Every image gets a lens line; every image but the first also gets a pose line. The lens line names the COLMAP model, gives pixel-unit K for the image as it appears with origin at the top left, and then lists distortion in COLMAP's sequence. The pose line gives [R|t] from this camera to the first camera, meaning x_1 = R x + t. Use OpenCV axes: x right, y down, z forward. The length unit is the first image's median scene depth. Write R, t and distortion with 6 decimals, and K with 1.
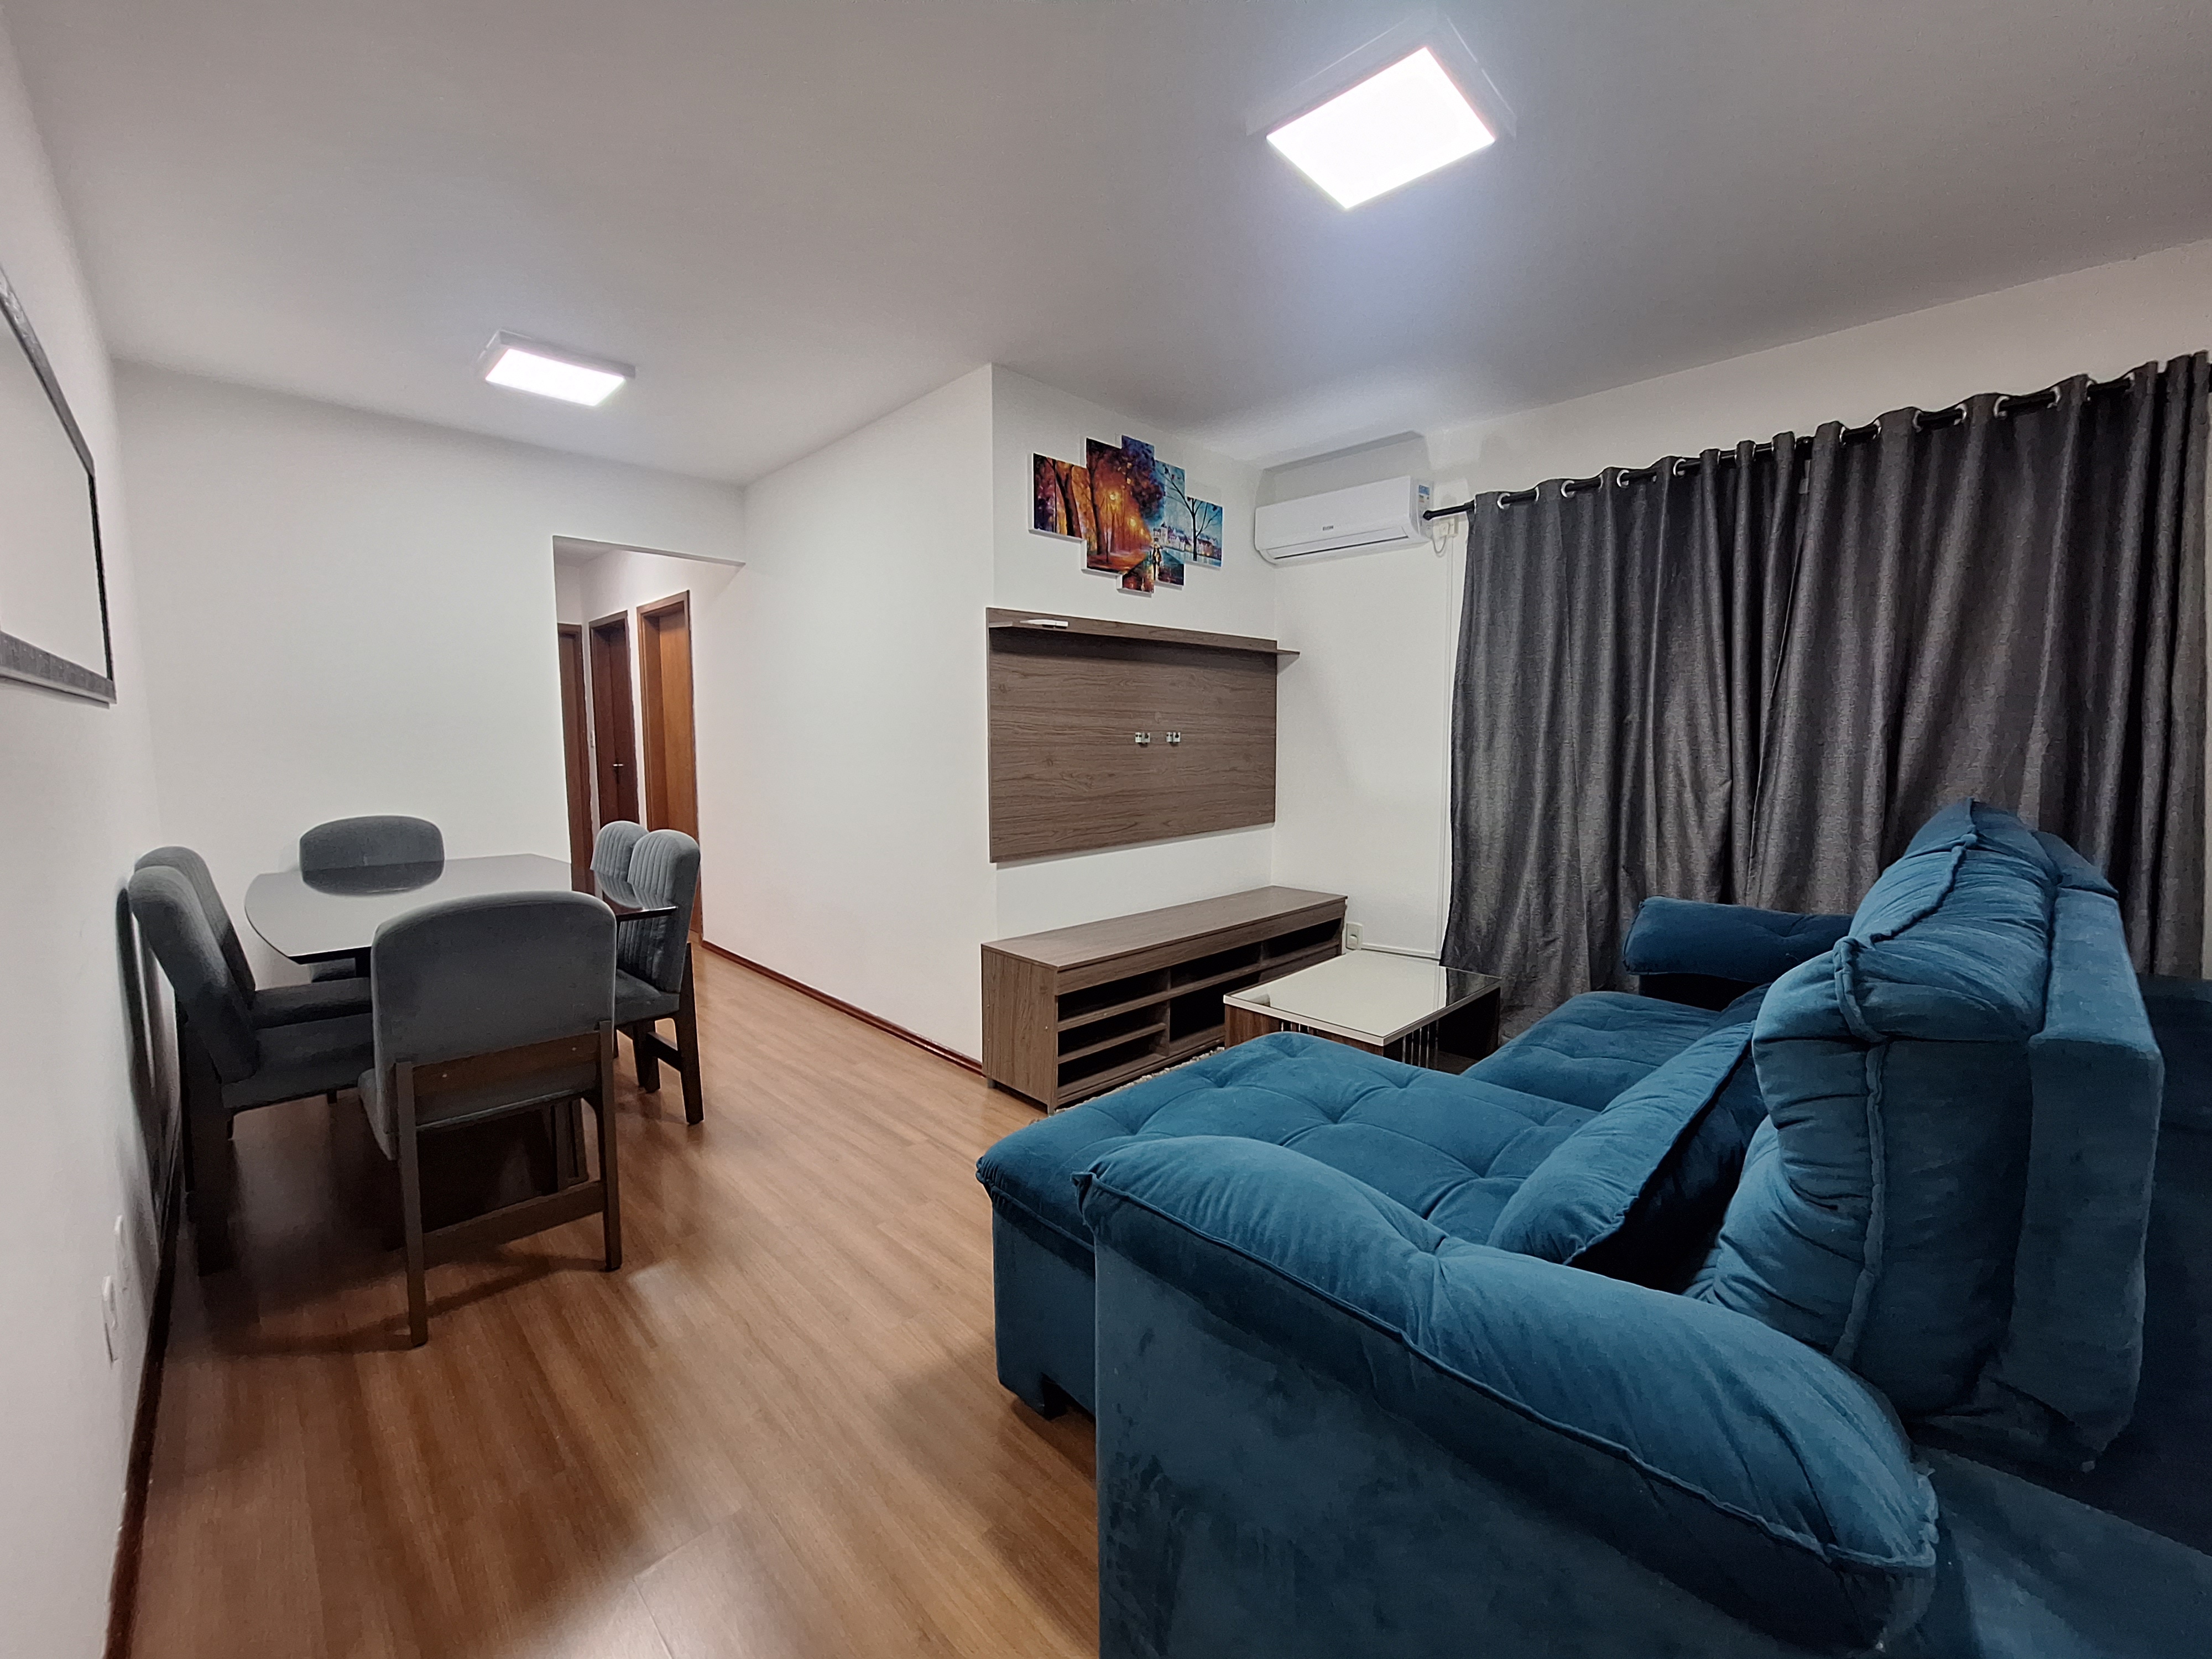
lens RADIAL K [[876.6, 0, 1106.5], [0, 876.6, 813.9], [0, 0, 1]] dist [0.002284, 0.000195]
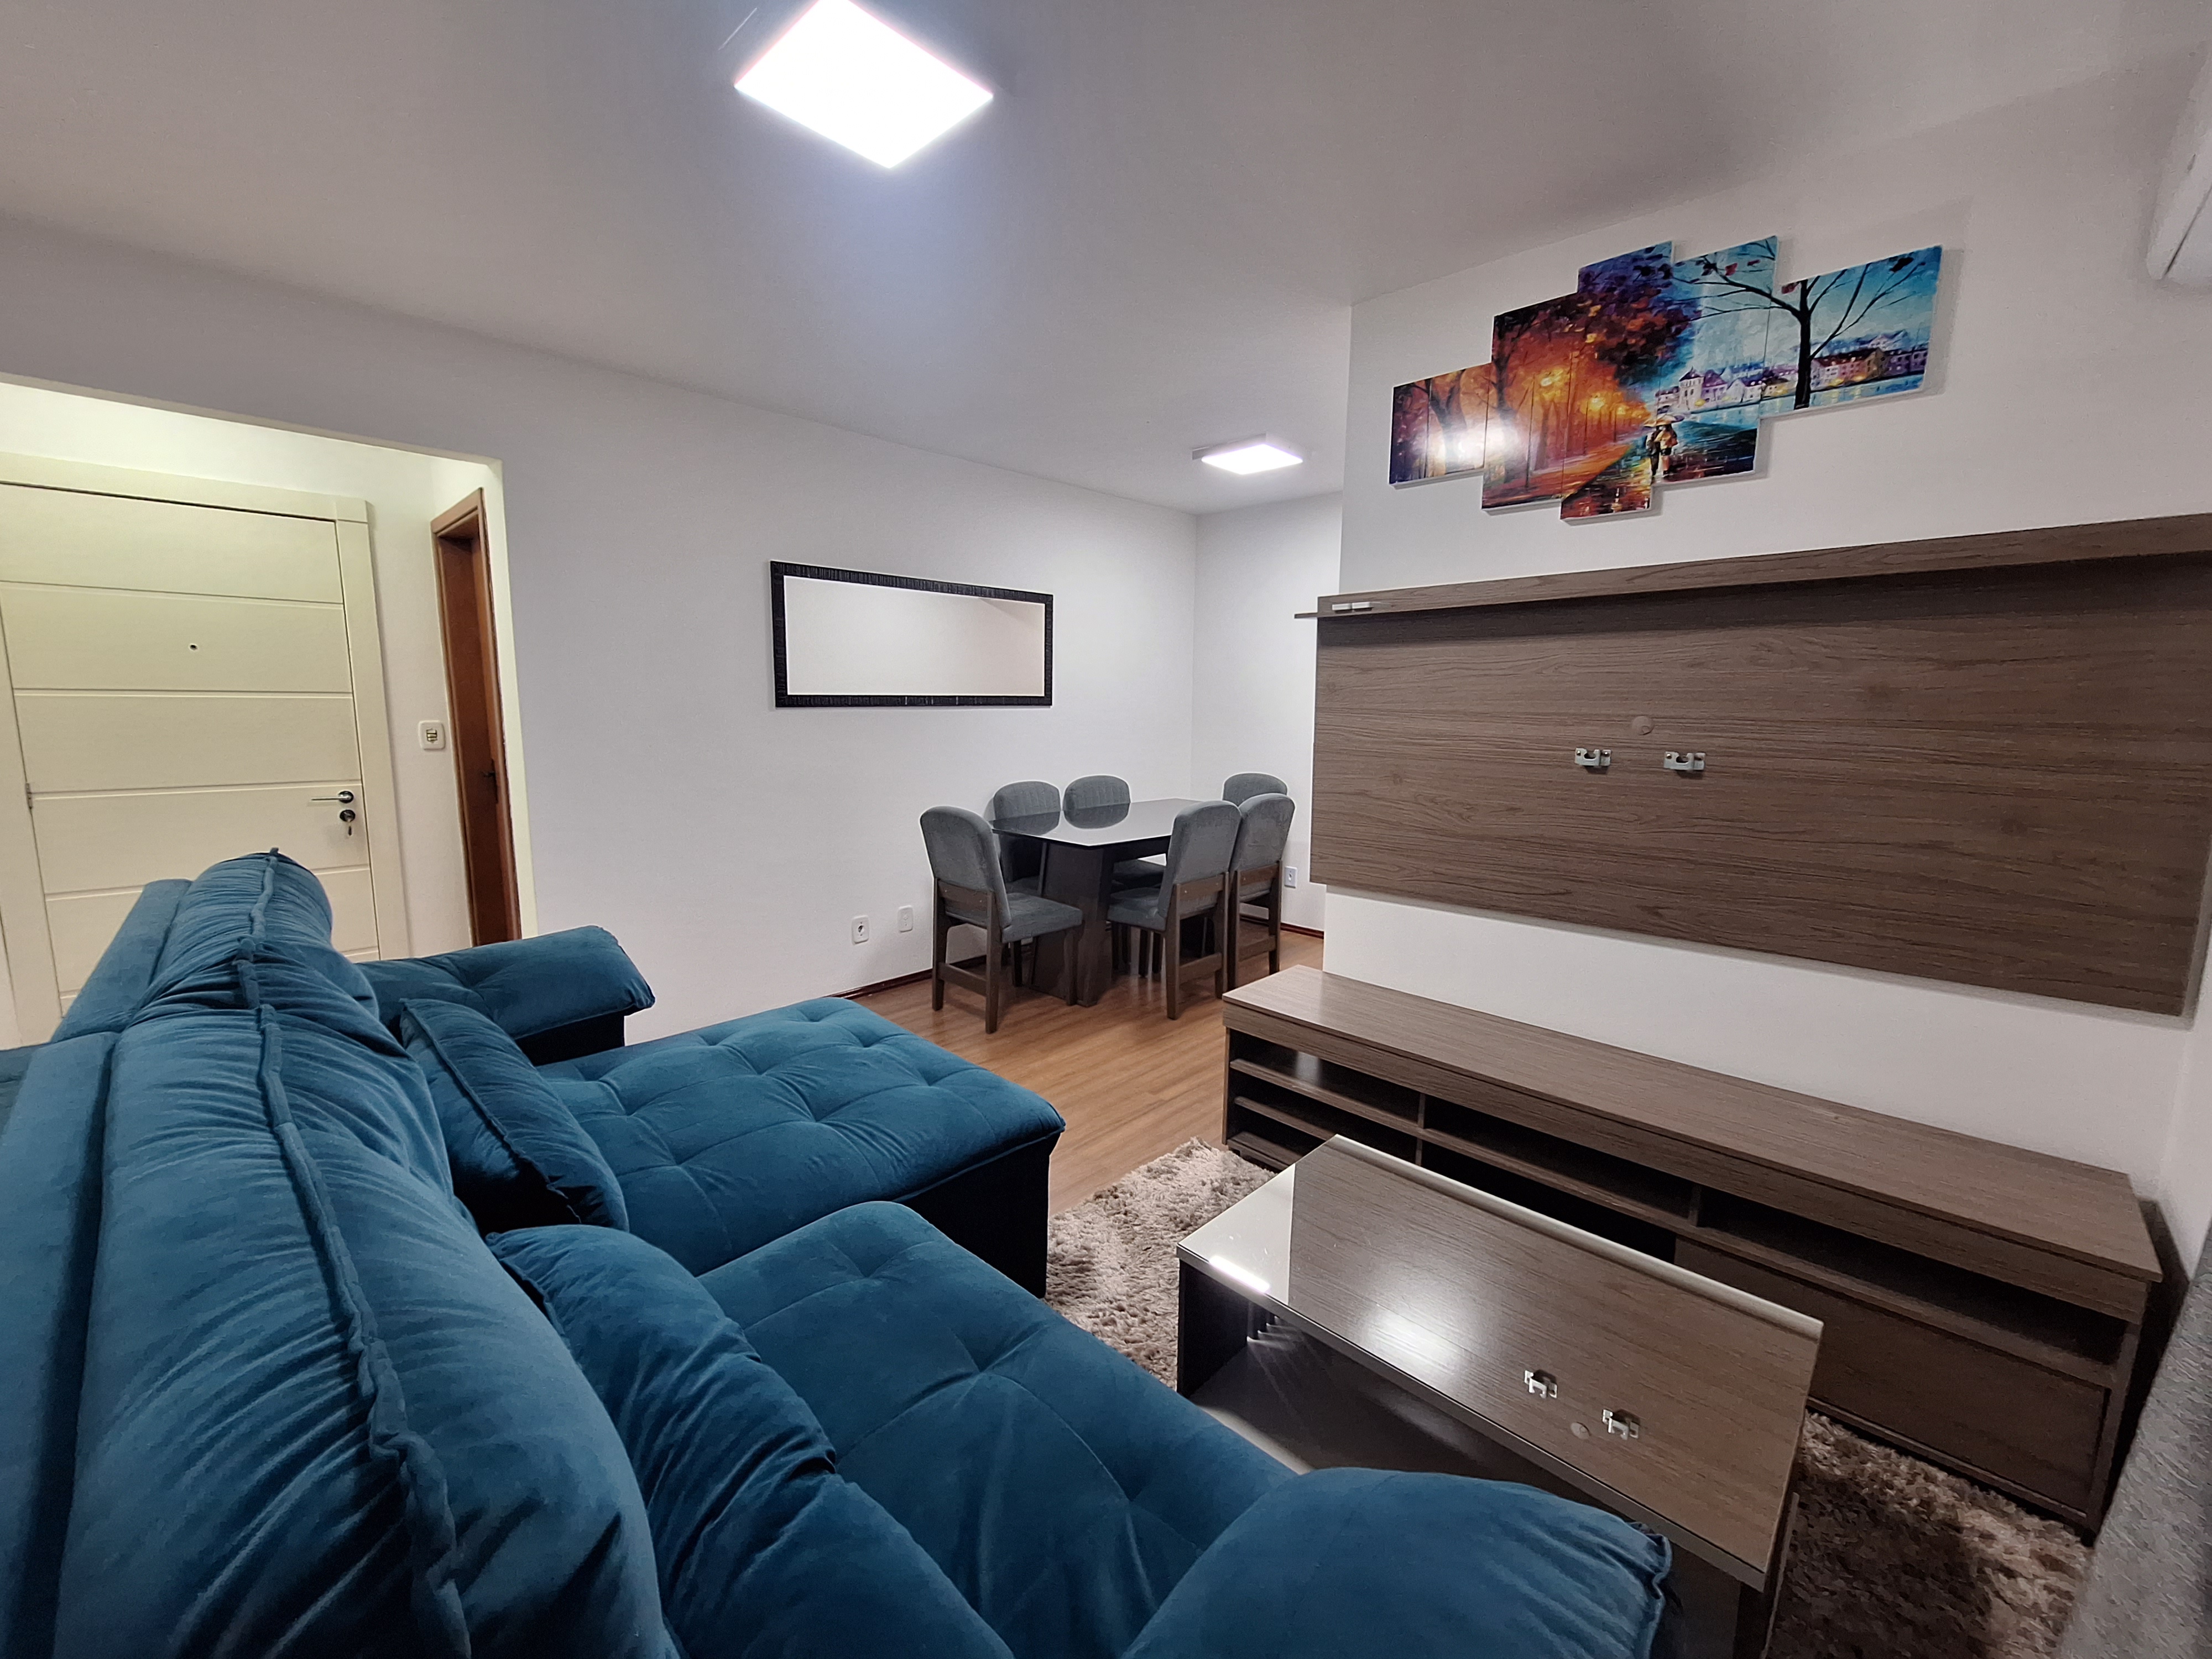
lens RADIAL K [[876.6, 0, 1105.8], [0, 876.6, 829.7], [0, 0, 1]] dist [0.002284, 0.000195]
pose [[0.020808, 0.141731, -0.989687, 0.661062], [-0.107987, 0.984428, 0.138707, -0.087980], [0.993934, 0.103987, 0.035789, 0.664098]]
